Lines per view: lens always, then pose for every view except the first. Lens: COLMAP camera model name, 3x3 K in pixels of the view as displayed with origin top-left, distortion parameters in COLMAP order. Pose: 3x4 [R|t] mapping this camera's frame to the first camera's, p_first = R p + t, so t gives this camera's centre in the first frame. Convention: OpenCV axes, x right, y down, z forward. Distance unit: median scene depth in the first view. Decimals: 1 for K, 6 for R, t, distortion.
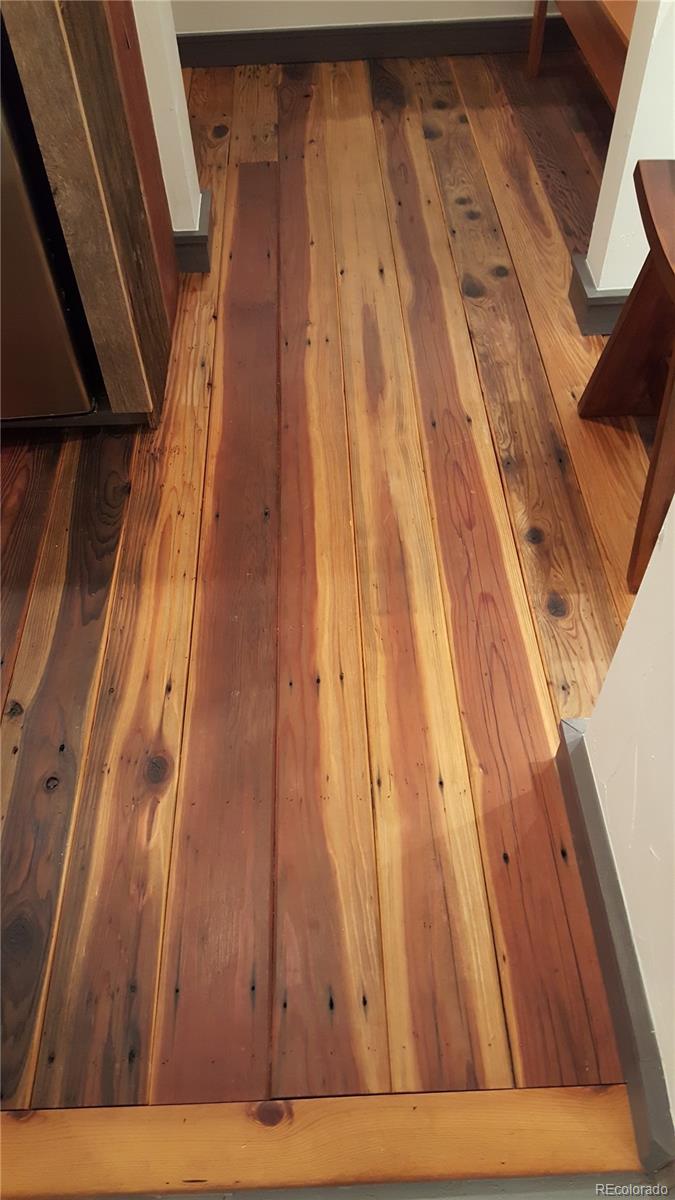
lens RADIAL K [[886.9, 0, 337.5], [0, 886.9, 600.0], [0, 0, 1]] dist [0.116749, -0.184381]
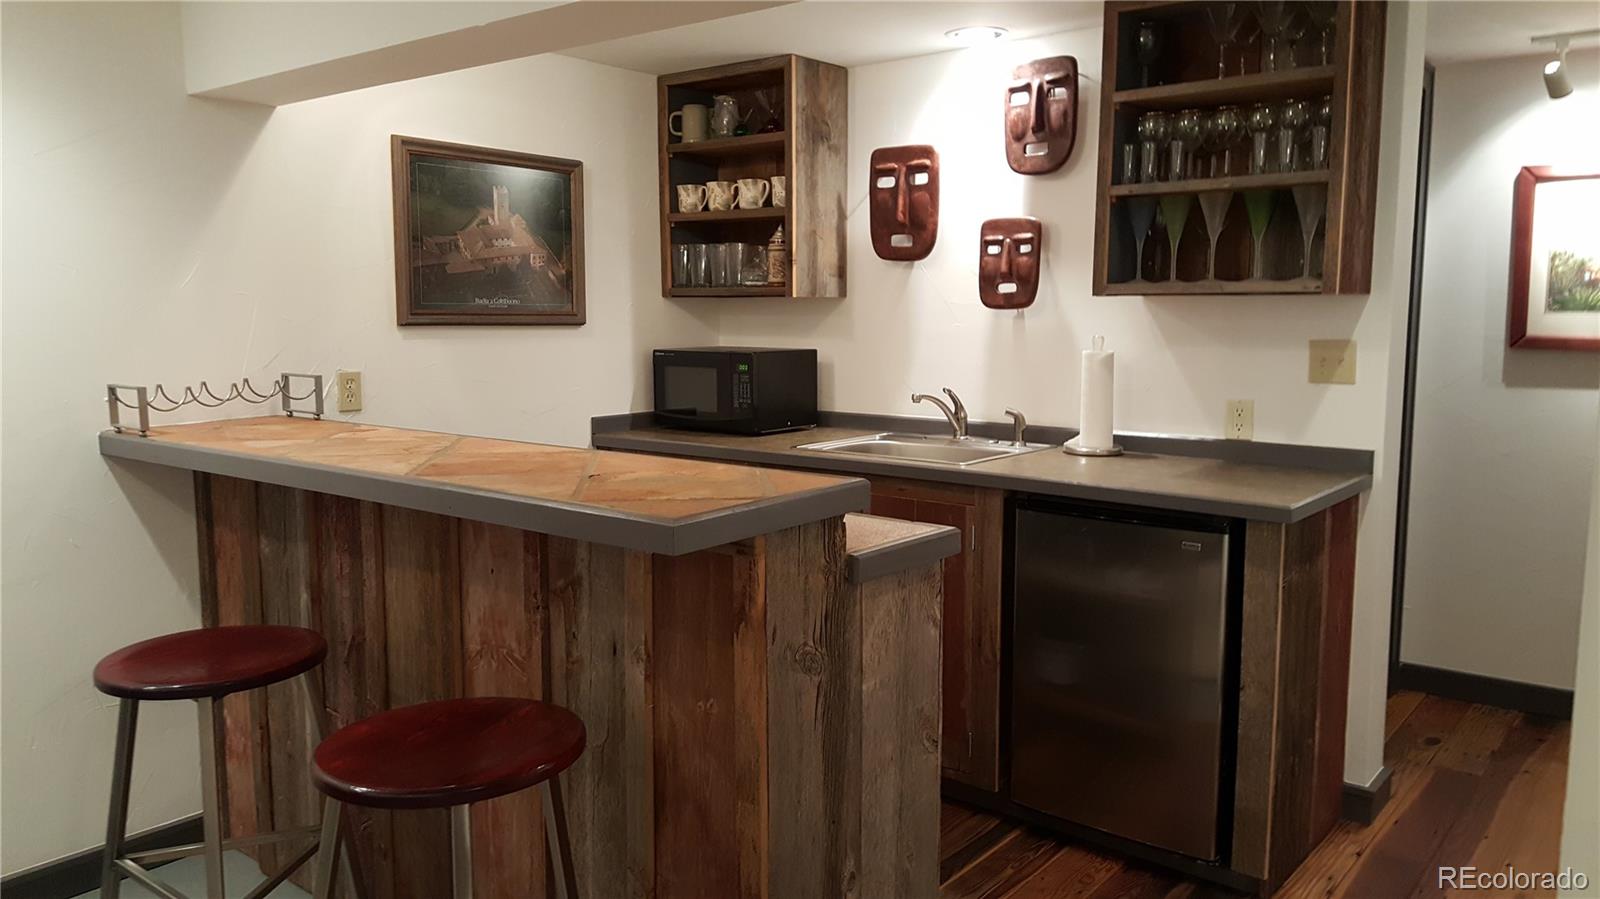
lens RADIAL K [[1182.6, 0, 800.0], [0, 1182.6, 449.5], [0, 0, 1]] dist [0.116749, -0.184381]
pose [[0.750534, 0.110506, -0.651526, 0.242088], [-0.524180, 0.699923, -0.485122, 0.387313], [0.402410, 0.705618, 0.583241, -0.445266]]
